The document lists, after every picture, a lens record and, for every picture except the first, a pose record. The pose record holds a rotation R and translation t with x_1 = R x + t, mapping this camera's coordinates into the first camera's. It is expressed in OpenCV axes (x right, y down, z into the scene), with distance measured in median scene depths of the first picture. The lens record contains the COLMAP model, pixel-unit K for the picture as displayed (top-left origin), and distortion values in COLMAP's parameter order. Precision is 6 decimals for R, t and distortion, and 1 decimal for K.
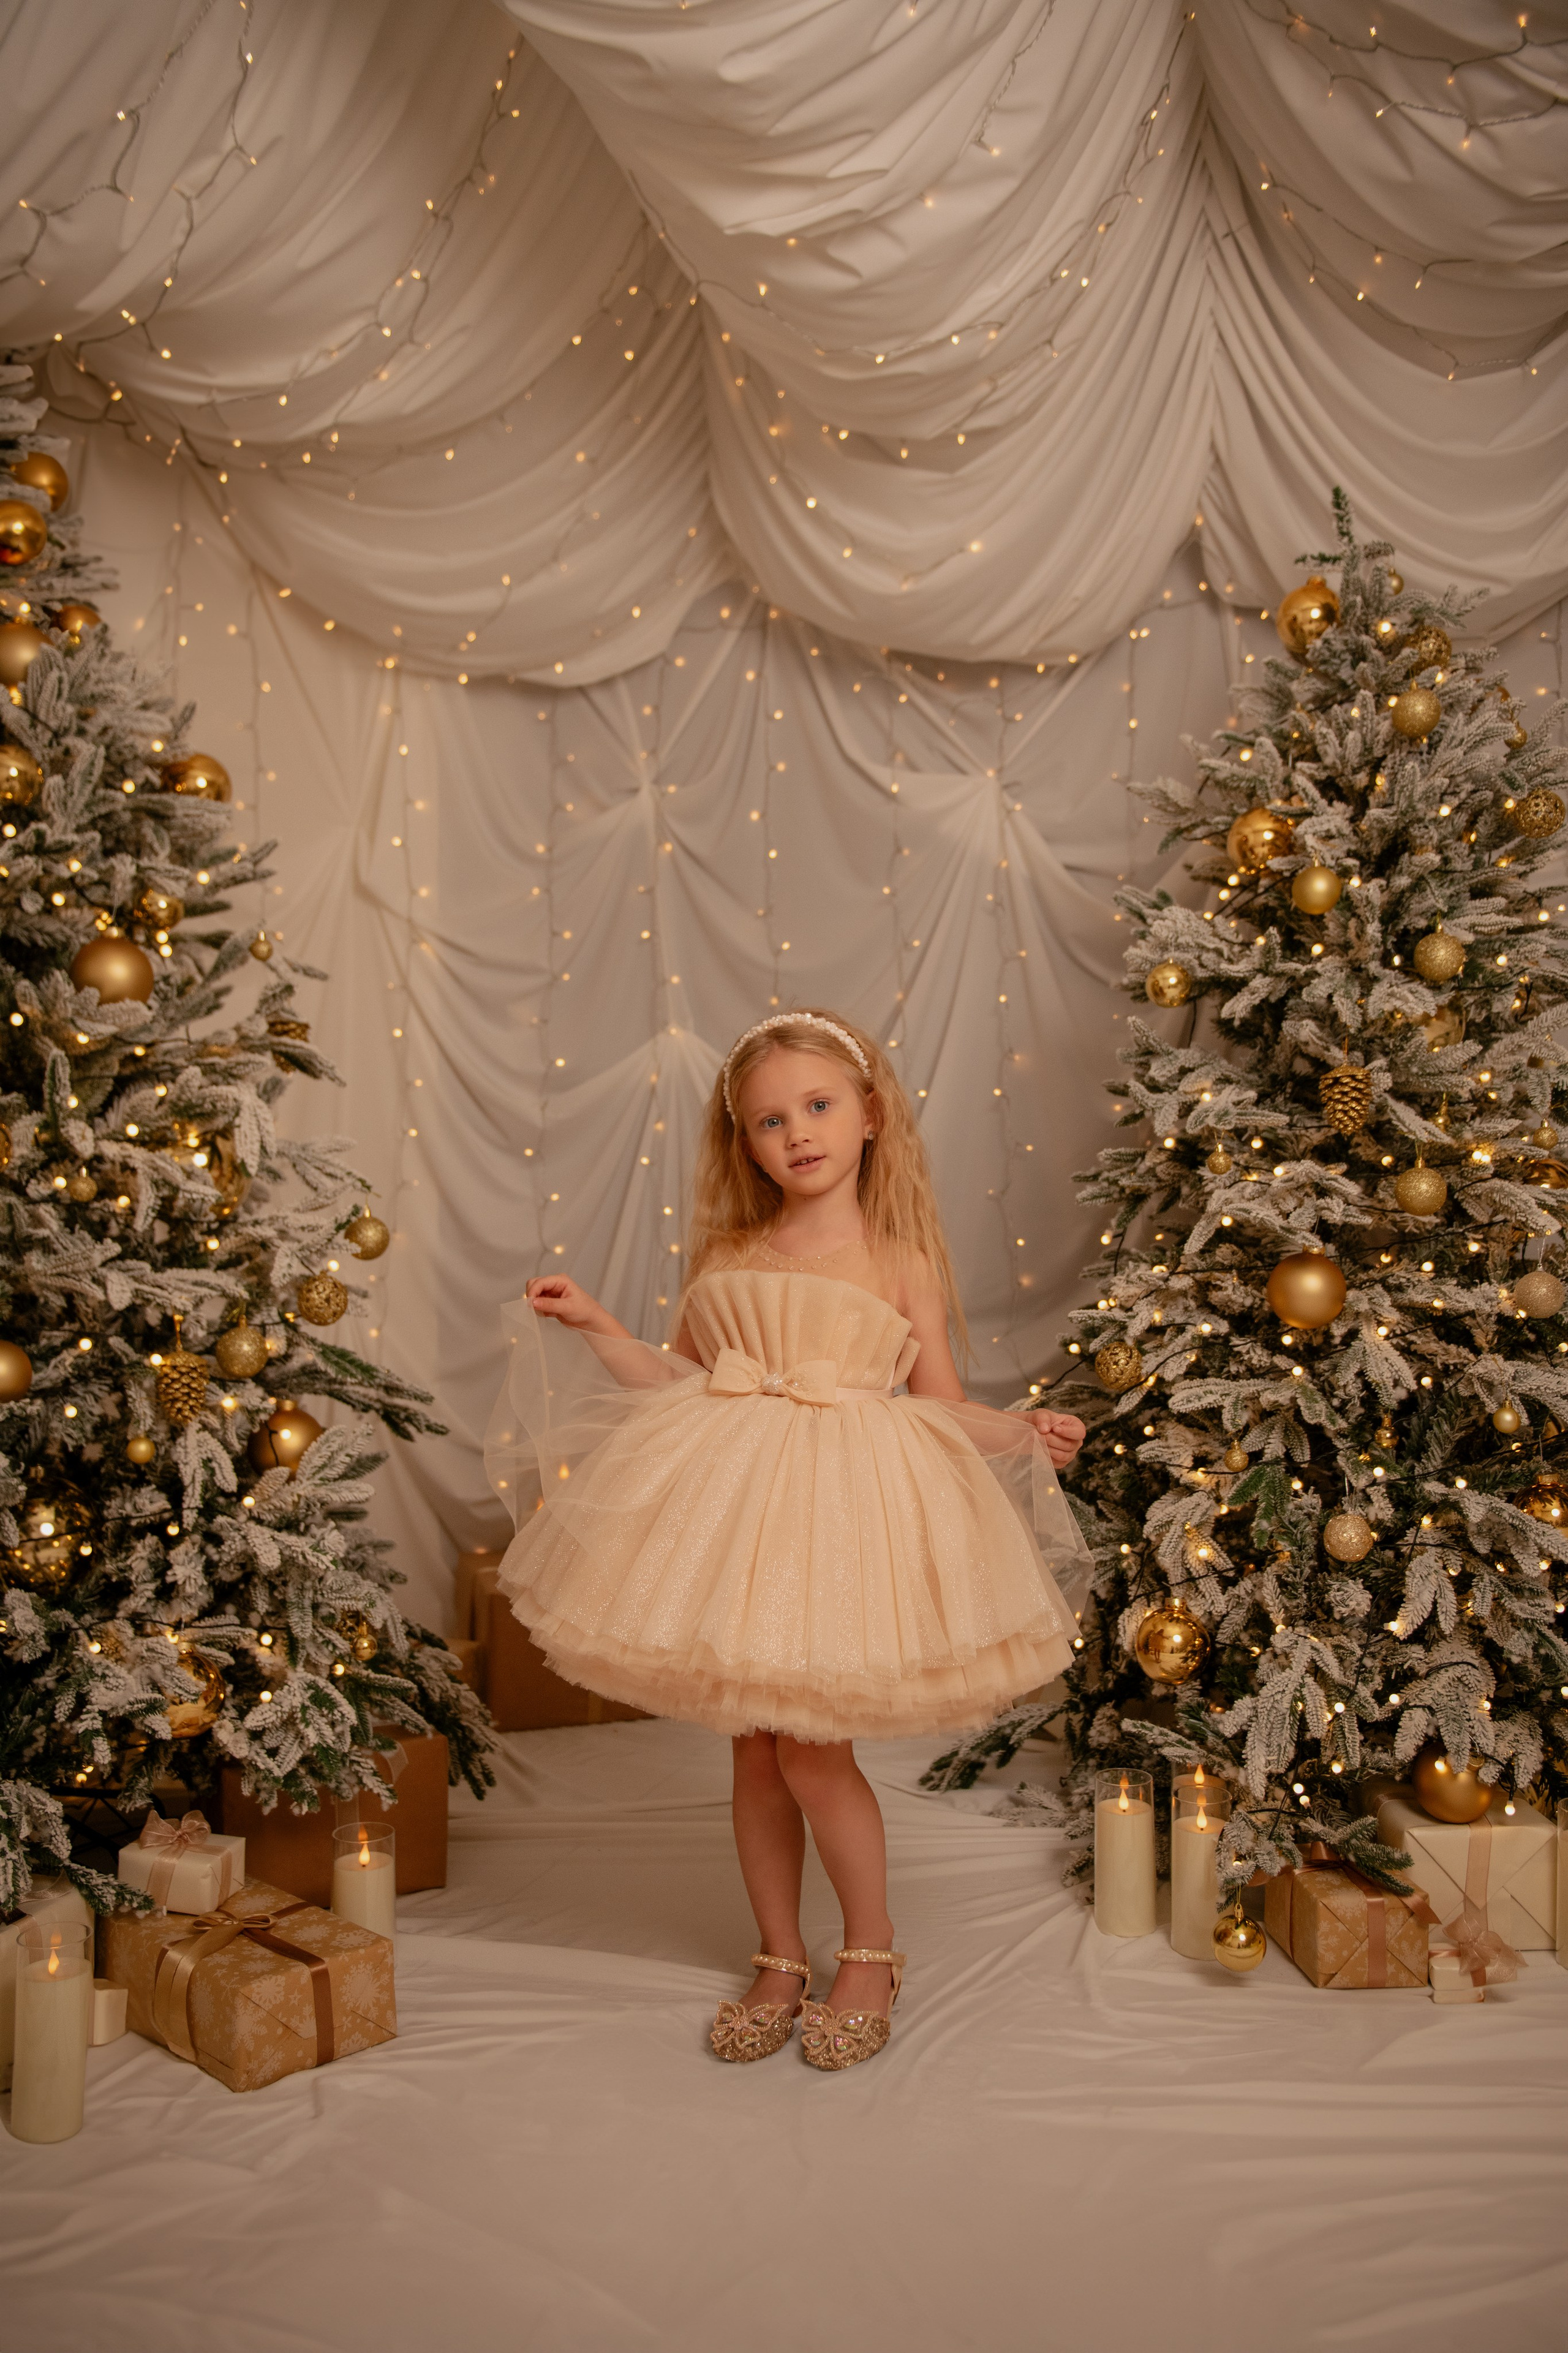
lens RADIAL K [[1712.1, 0, 784.0], [0, 1712.1, 1176.5], [0, 0, 1]] dist [-0.044548, -0.003729]
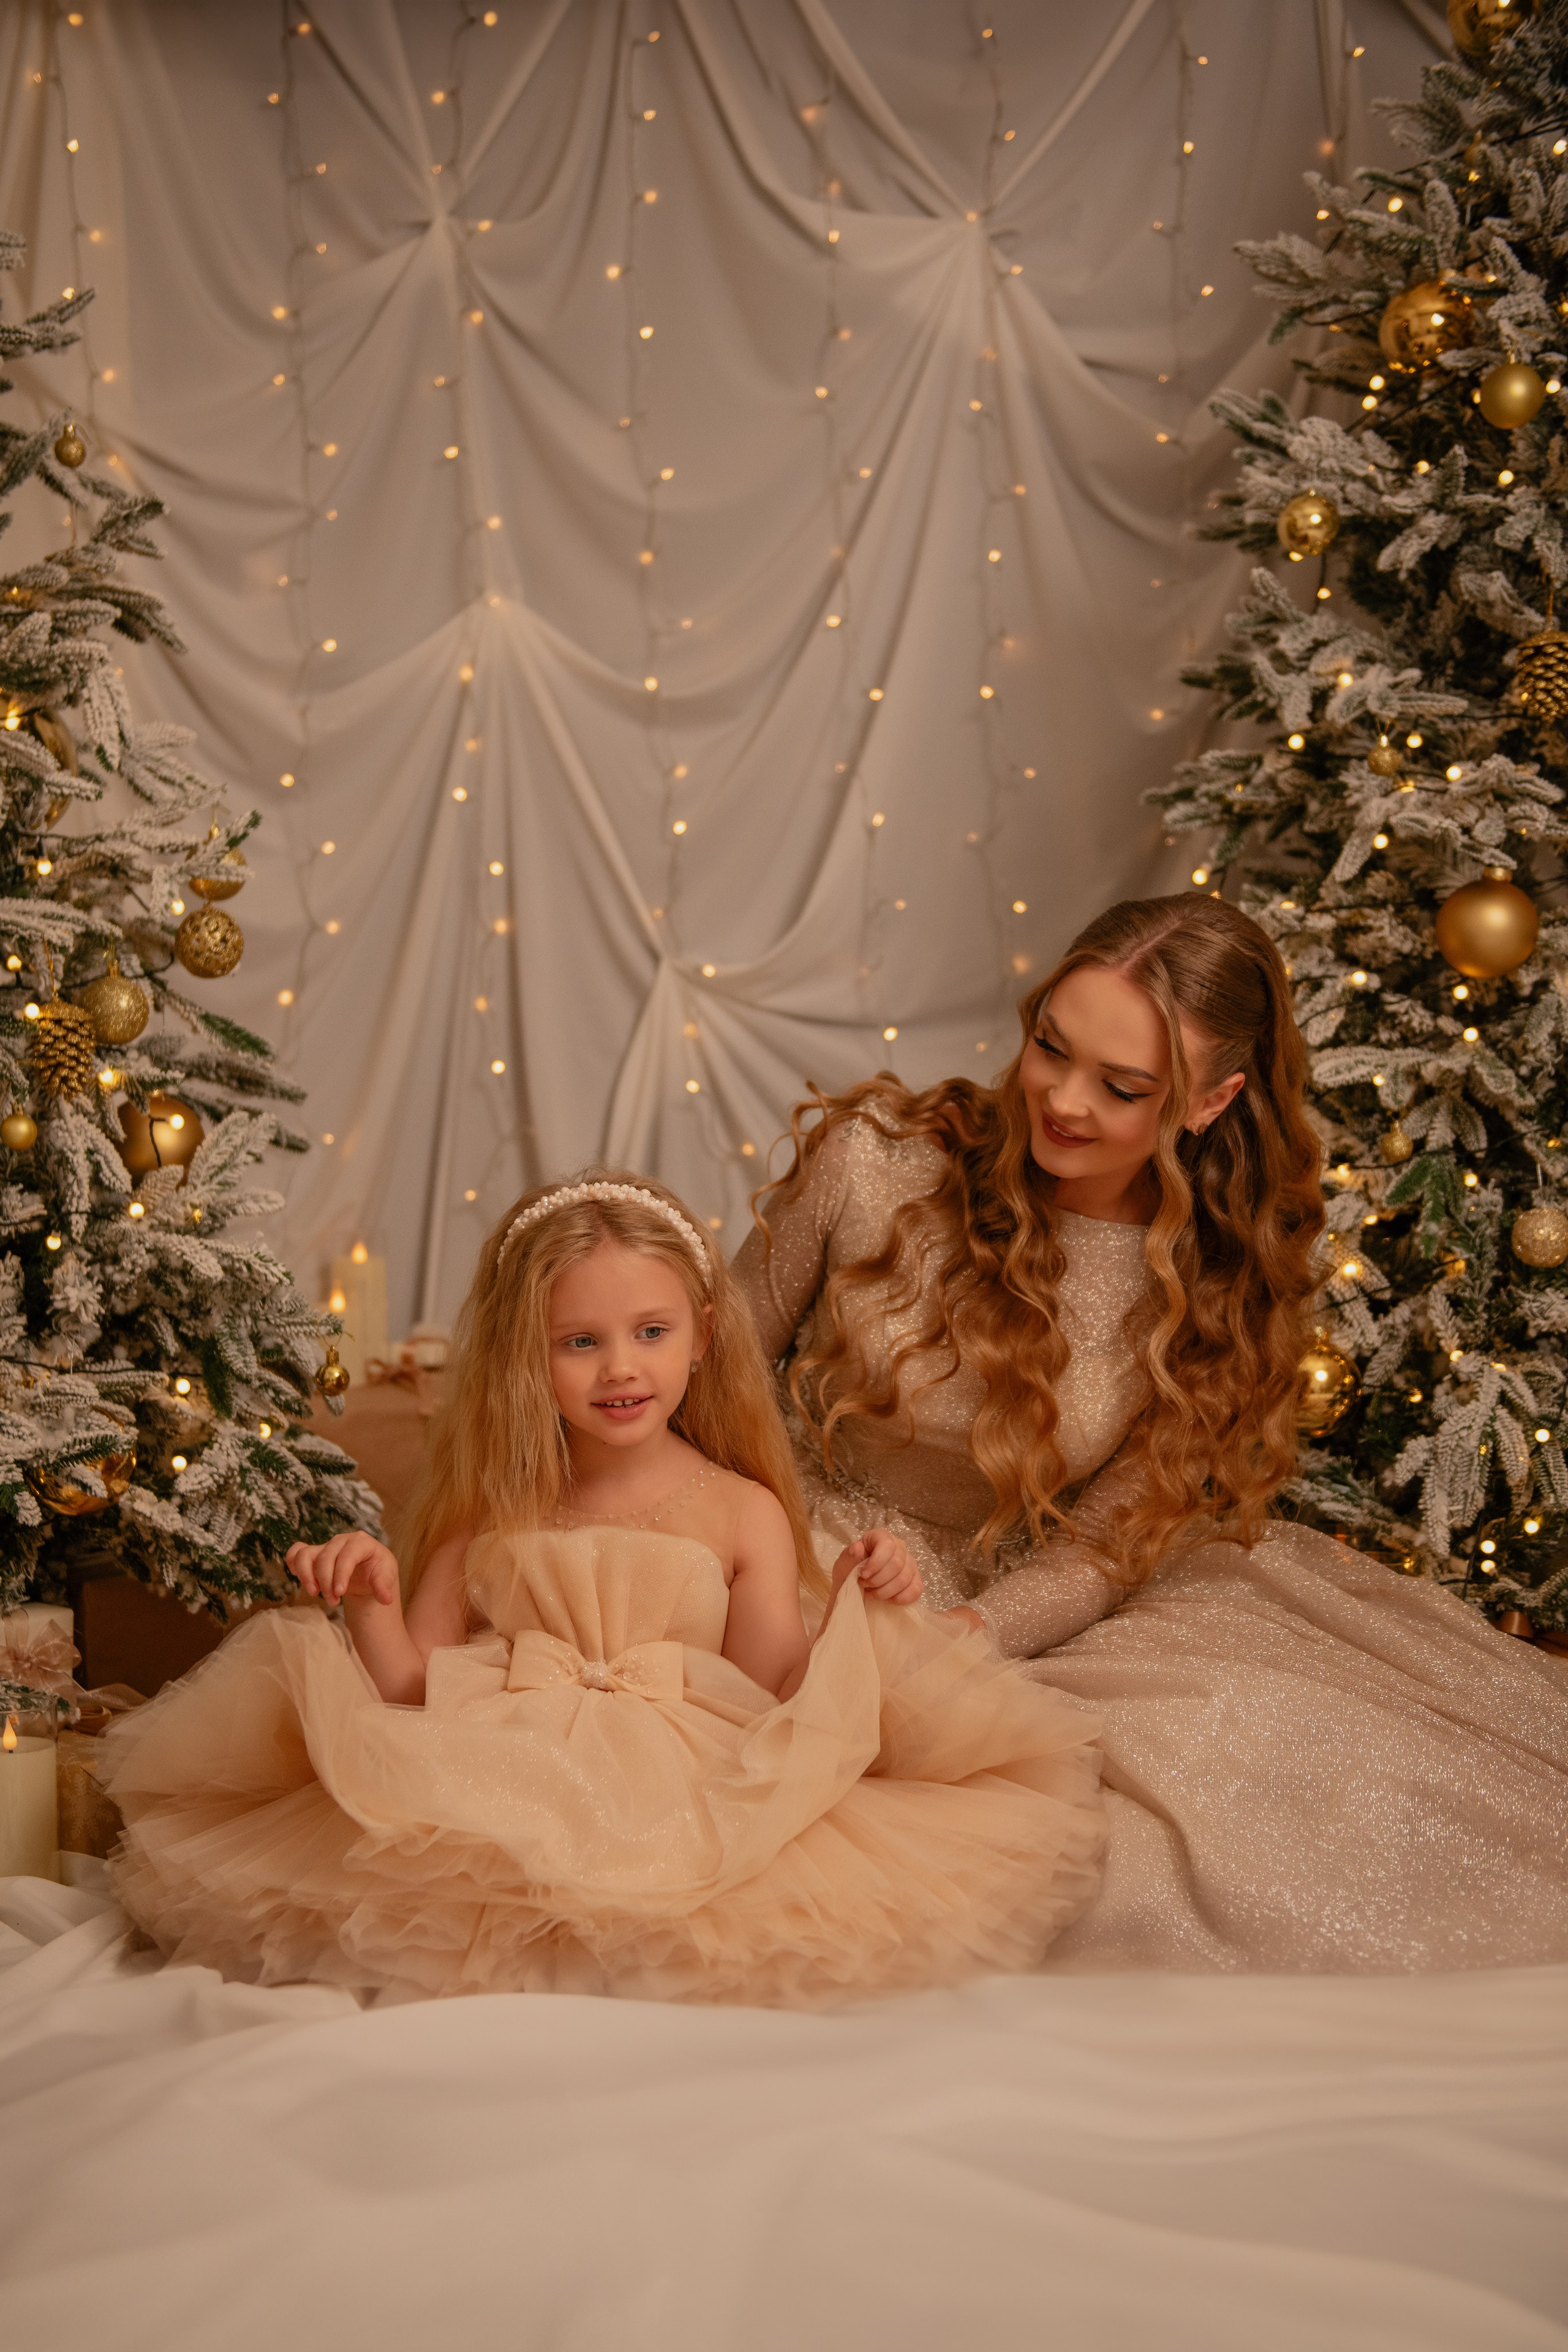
lens RADIAL K [[2984.2, 0, 722.7], [0, 2984.2, 1170.1], [0, 0, 1]] dist [0.087437, -0.005326]
pose [[0.989505, -0.014814, 0.143735, -0.229953], [0.002546, 0.996364, 0.085161, 0.058507], [-0.144474, -0.083901, 0.985945, -0.295823]]
